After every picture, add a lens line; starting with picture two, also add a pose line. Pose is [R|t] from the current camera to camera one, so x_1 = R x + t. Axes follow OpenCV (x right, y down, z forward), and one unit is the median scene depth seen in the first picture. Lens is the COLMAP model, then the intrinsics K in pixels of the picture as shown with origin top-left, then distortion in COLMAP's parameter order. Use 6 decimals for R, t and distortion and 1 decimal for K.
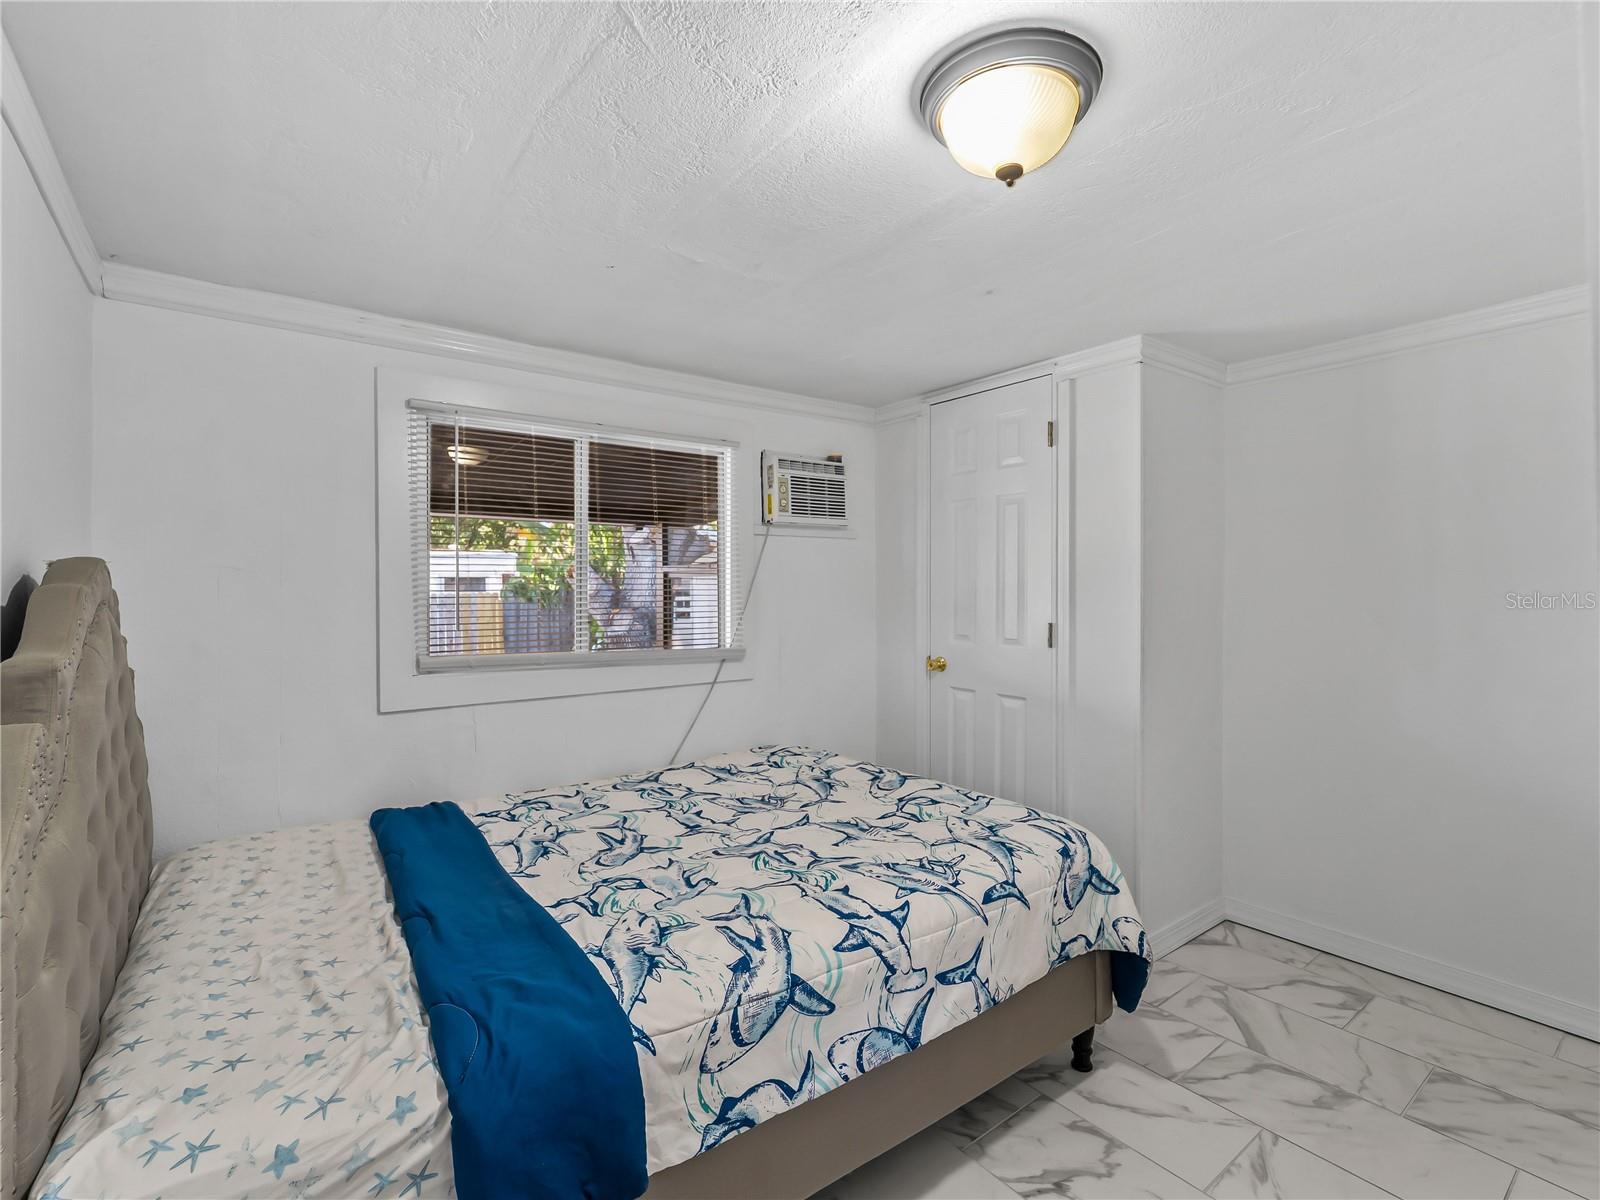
lens RADIAL K [[735.4, 0, 807.0], [0, 735.4, 588.5], [0, 0, 1]] dist [-0.001851, -0.001328]
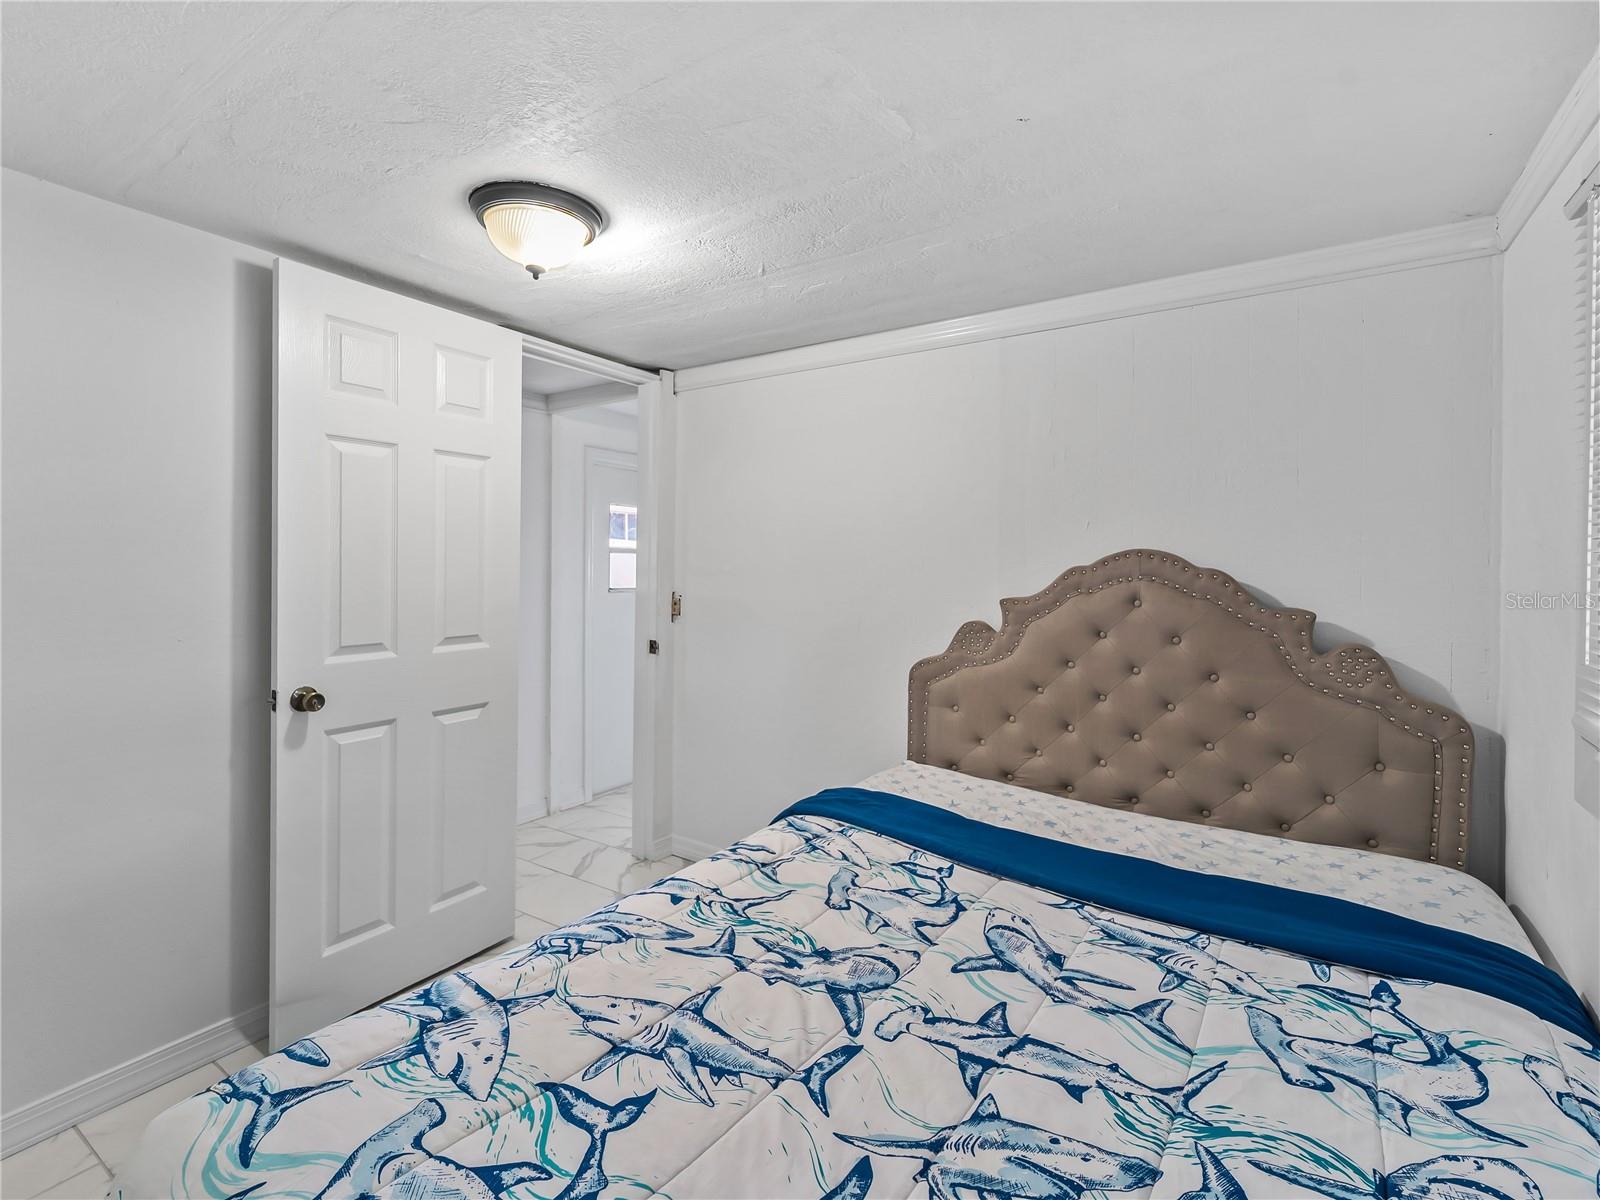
lens RADIAL K [[735.4, 0, 807.0], [0, 735.4, 588.5], [0, 0, 1]] dist [-0.001851, -0.001328]
pose [[-0.939494, 0.005845, -0.342514, 0.165156], [-0.005817, 0.999438, 0.033013, -0.005017], [0.342515, 0.033008, -0.938932, 1.504363]]
